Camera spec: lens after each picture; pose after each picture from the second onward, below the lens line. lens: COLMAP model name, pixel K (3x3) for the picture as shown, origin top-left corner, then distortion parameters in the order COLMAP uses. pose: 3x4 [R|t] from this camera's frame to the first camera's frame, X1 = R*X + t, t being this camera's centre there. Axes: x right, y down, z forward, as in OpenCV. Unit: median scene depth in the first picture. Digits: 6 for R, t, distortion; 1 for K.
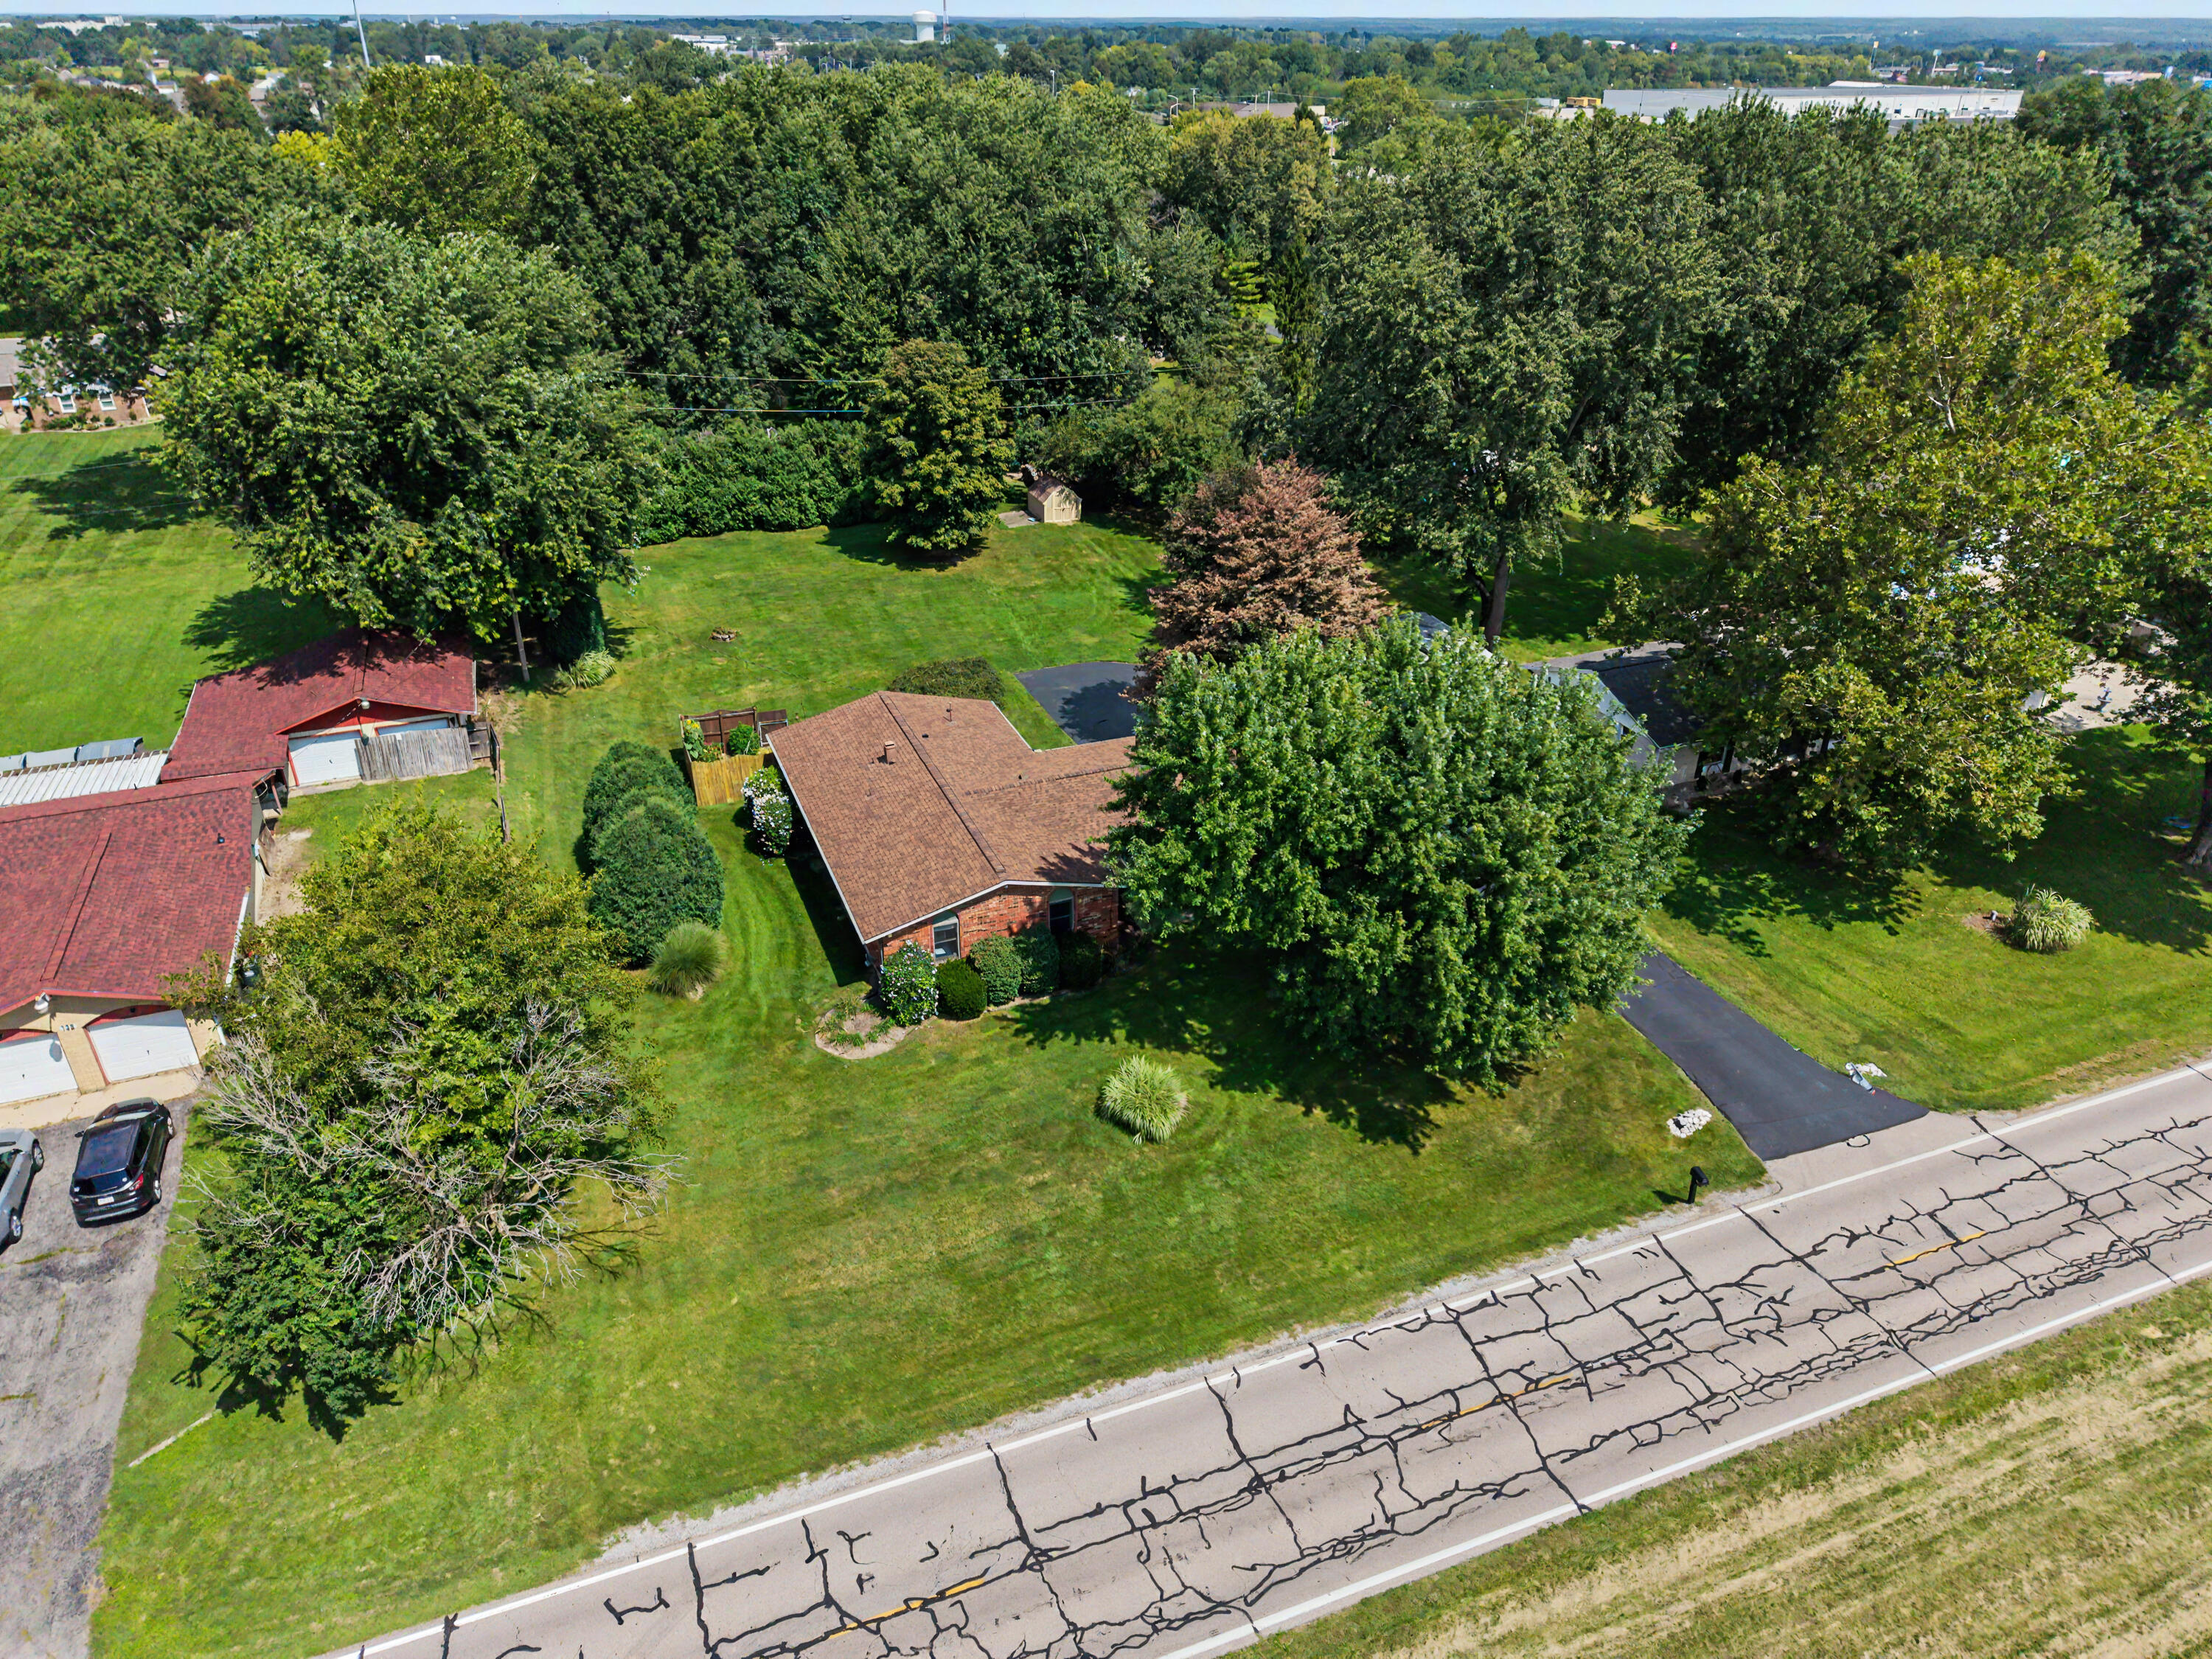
lens RADIAL K [[1483.4, 0, 1110.4], [0, 1483.4, 836.5], [0, 0, 1]] dist [0.022948, -0.020502]
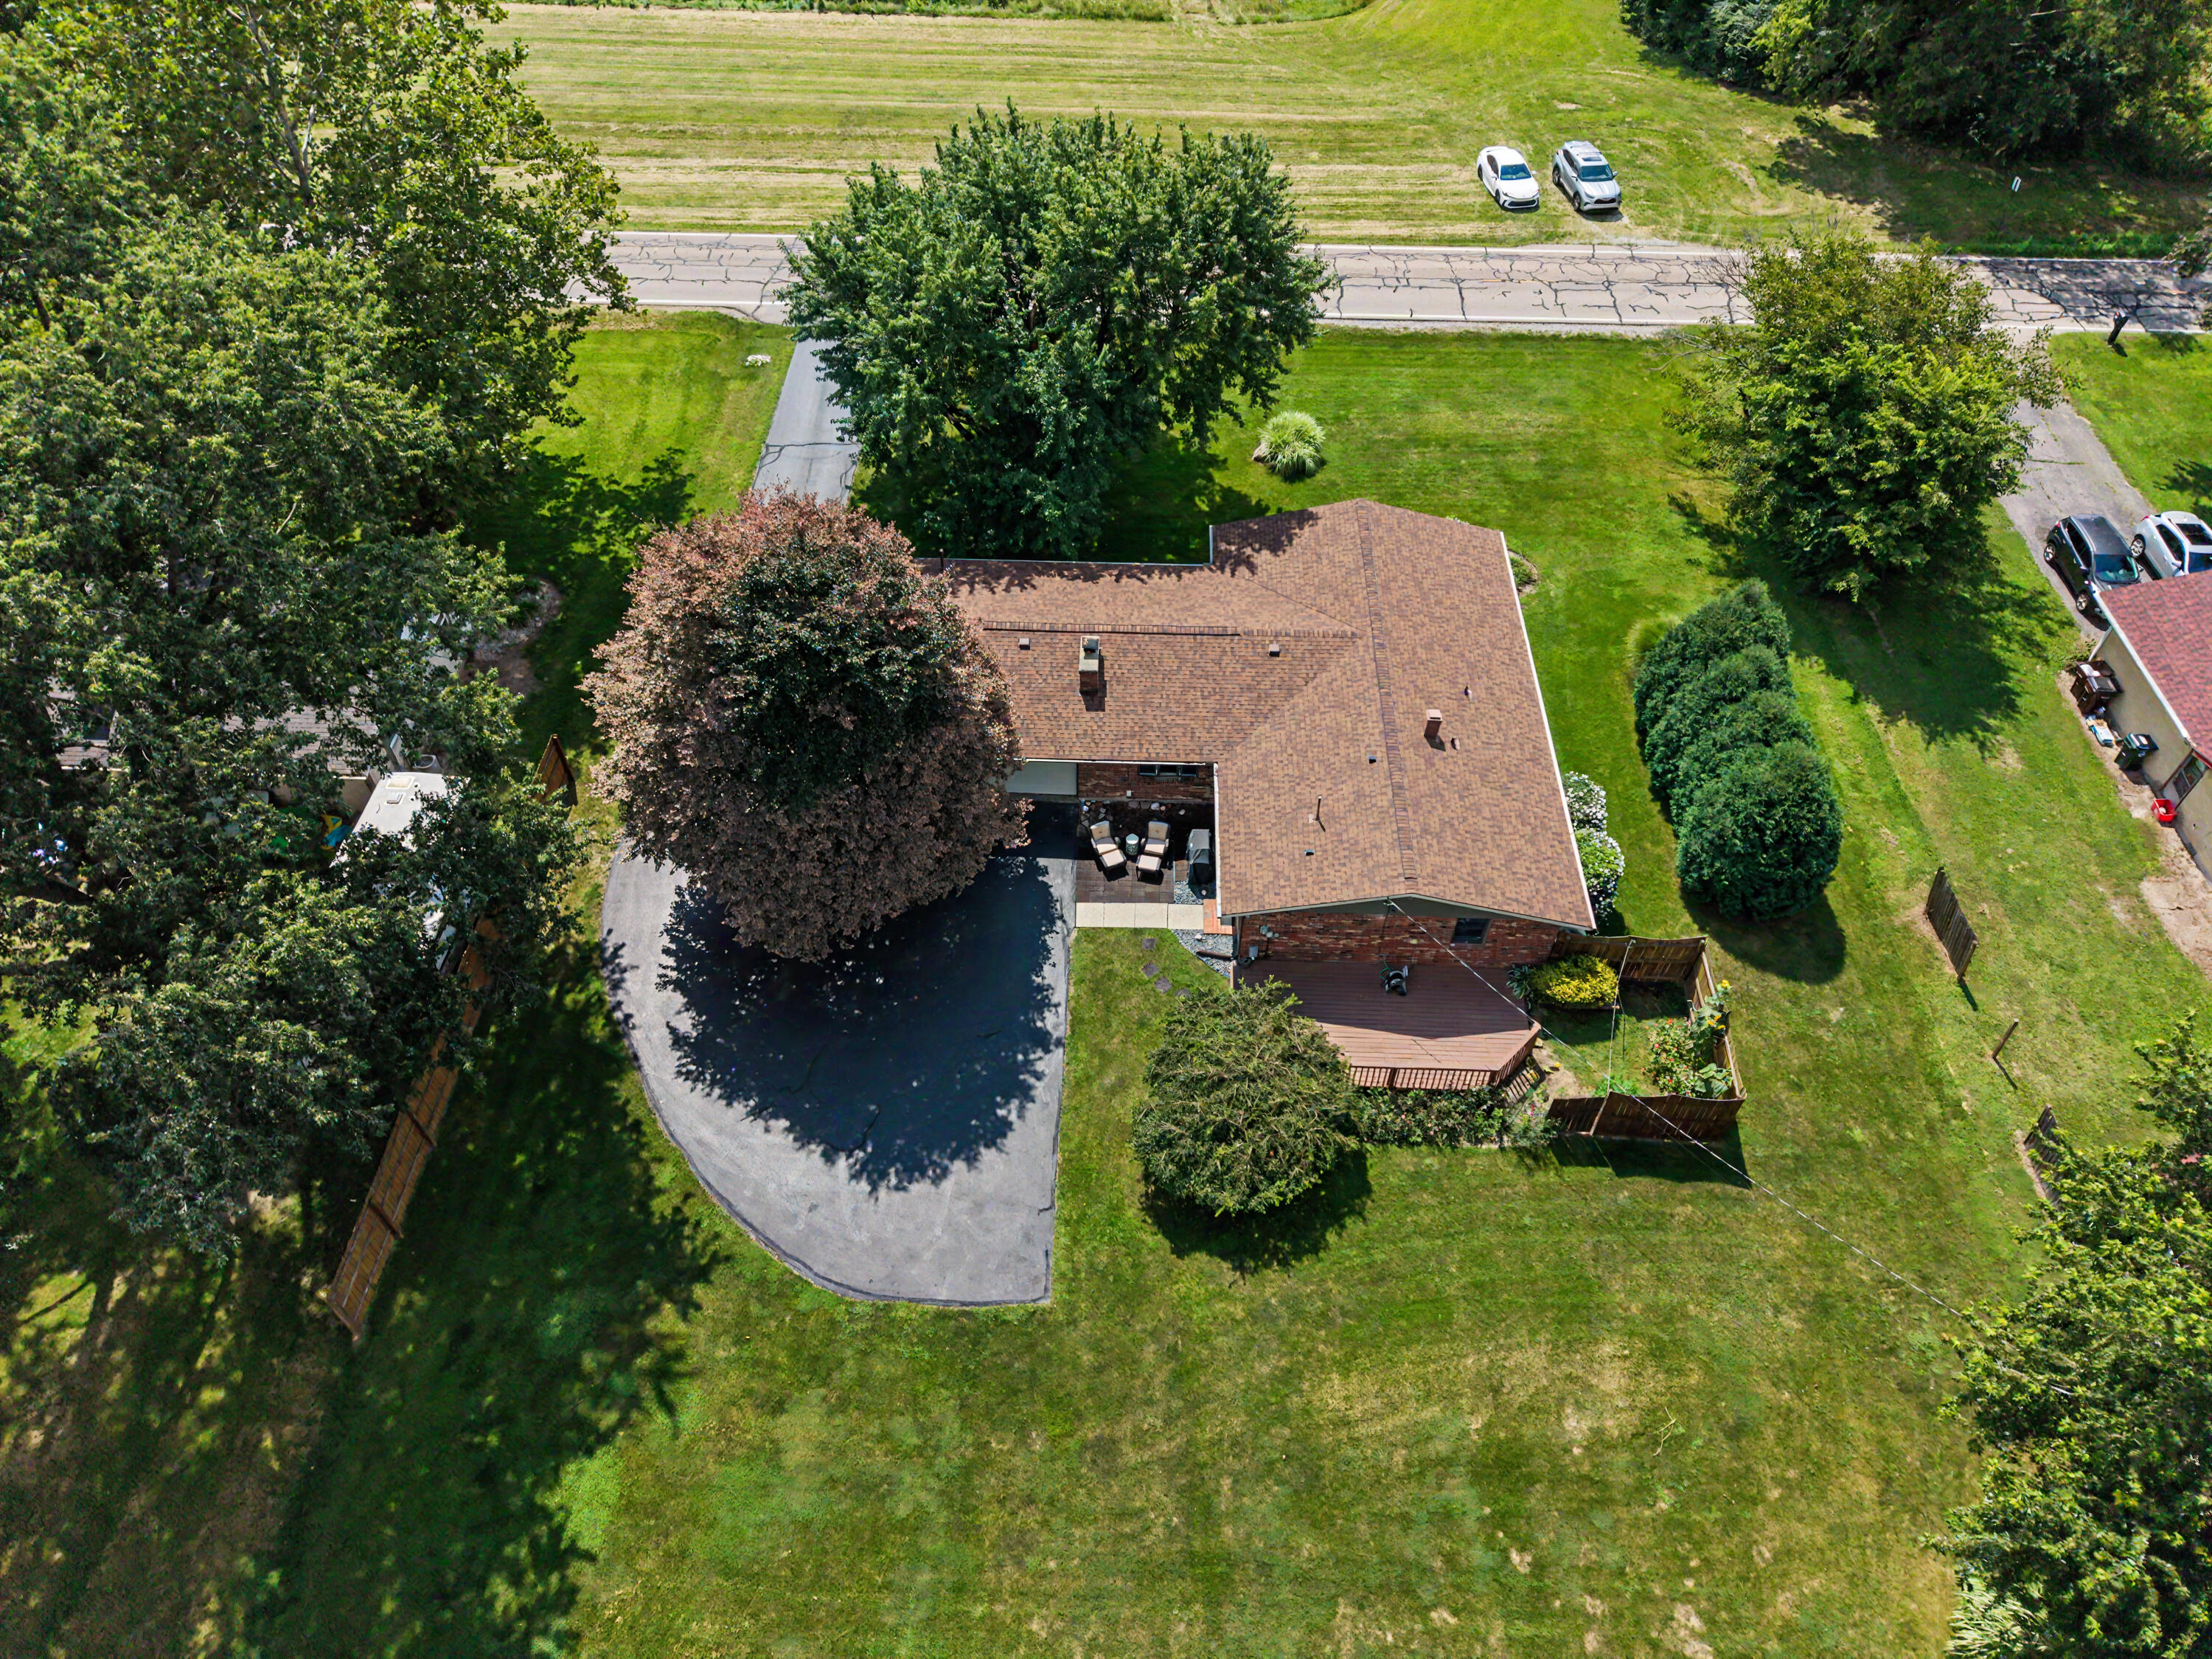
lens RADIAL K [[1483.4, 0, 1111.0], [0, 1483.4, 787.9], [0, 0, 1]] dist [0.022948, -0.020502]
pose [[-0.916647, -0.303588, 0.259985, -0.185785], [0.181381, 0.263675, 0.947405, -0.695838], [-0.356172, 0.915593, -0.186632, 1.103801]]
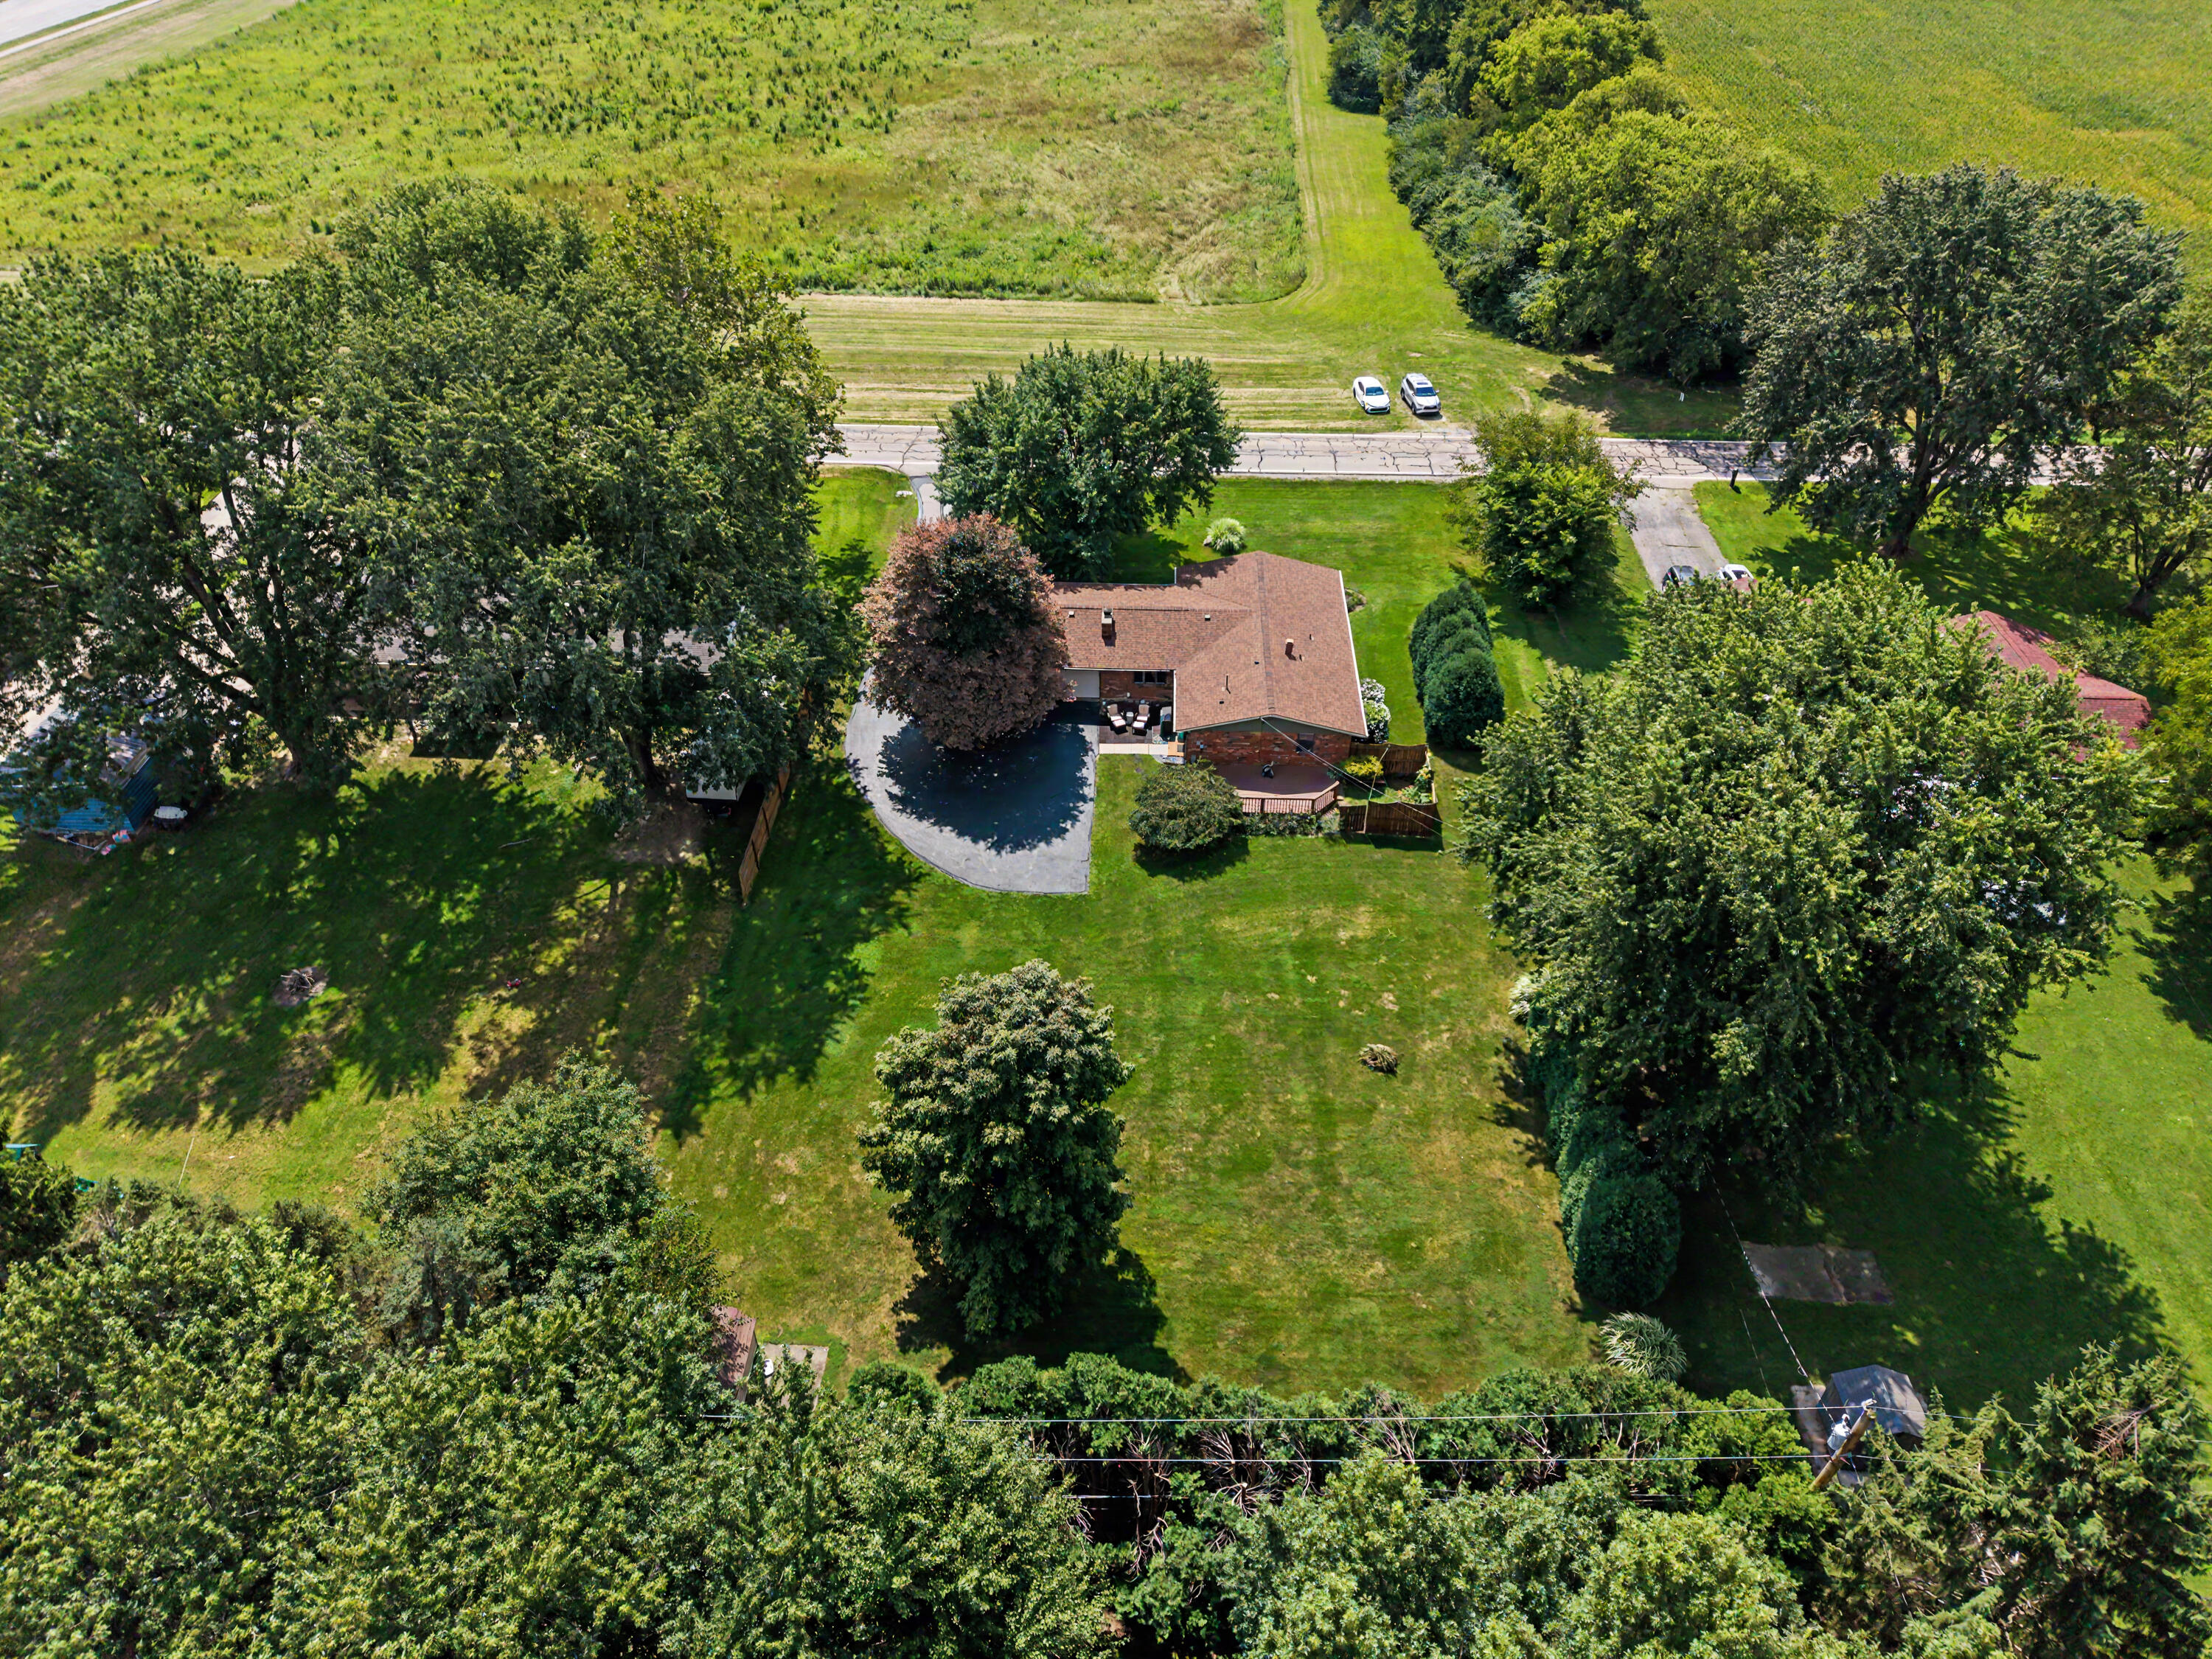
lens RADIAL K [[1483.4, 0, 1097.9], [0, 1483.4, 824.8], [0, 0, 1]] dist [0.022948, -0.020502]
pose [[-0.911798, -0.268210, 0.310945, -0.416148], [0.189007, 0.398131, 0.897646, -1.138274], [-0.364555, 0.877243, -0.312322, 1.480322]]
